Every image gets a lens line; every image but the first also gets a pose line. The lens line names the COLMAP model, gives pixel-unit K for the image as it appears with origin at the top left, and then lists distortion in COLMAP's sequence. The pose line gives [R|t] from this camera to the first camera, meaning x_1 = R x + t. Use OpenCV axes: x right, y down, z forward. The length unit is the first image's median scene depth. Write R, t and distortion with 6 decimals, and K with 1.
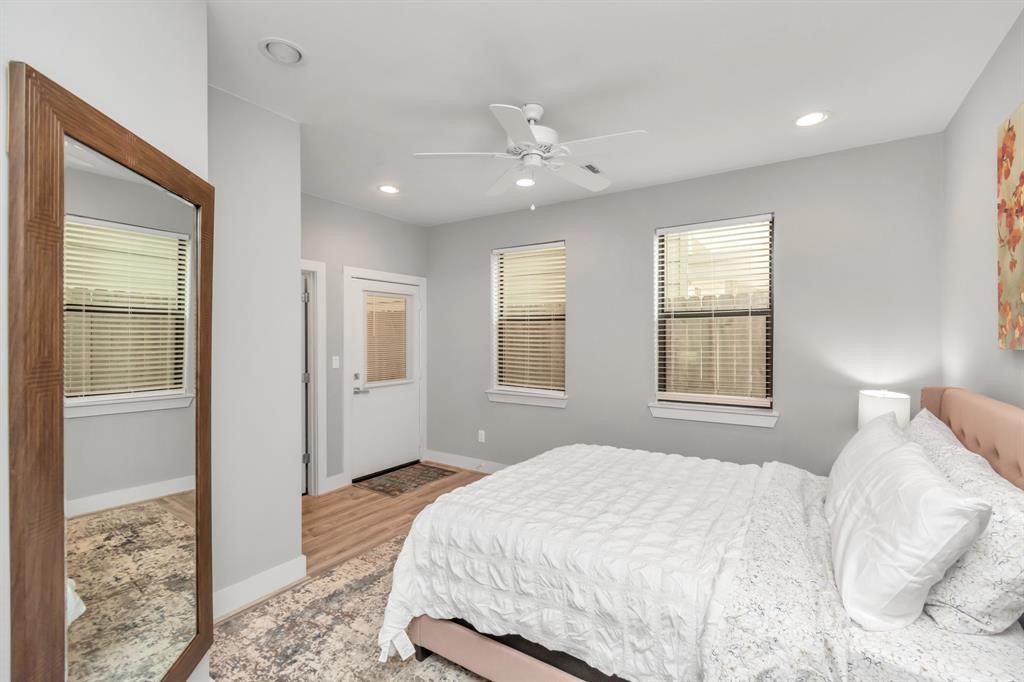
lens RADIAL K [[451.7, 0, 515.5], [0, 451.7, 337.9], [0, 0, 1]] dist [0.001708, -0.000386]
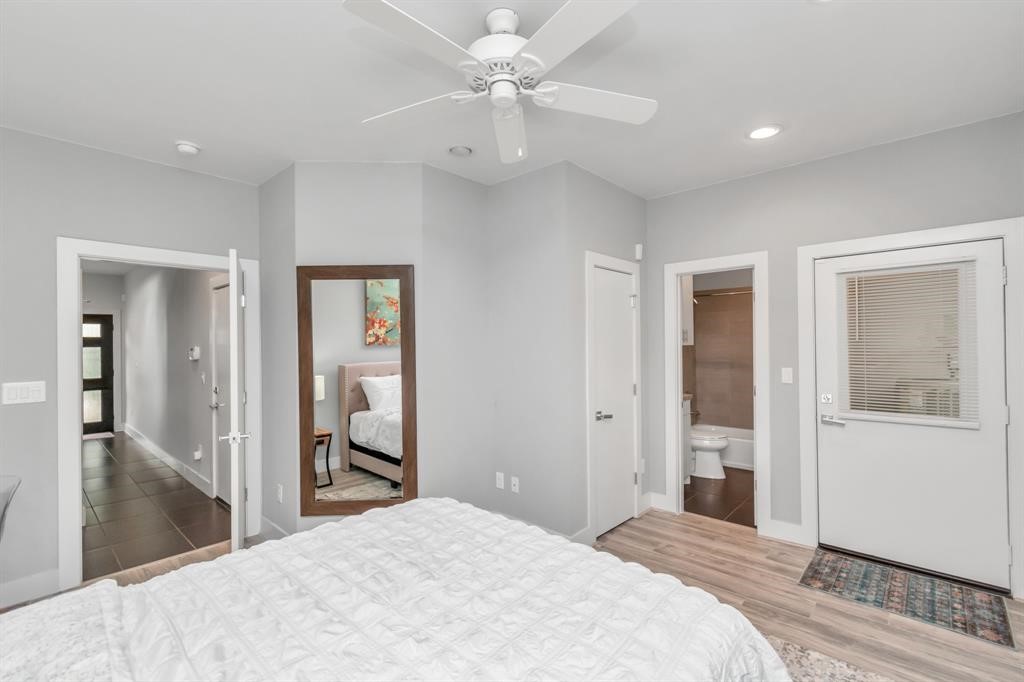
lens RADIAL K [[451.7, 0, 515.5], [0, 451.7, 337.9], [0, 0, 1]] dist [0.001708, -0.000386]
pose [[-0.131806, -0.005932, -0.991258, 0.422710], [0.003759, 0.999972, -0.006485, -0.007264], [0.991268, -0.004581, -0.131780, 0.637061]]
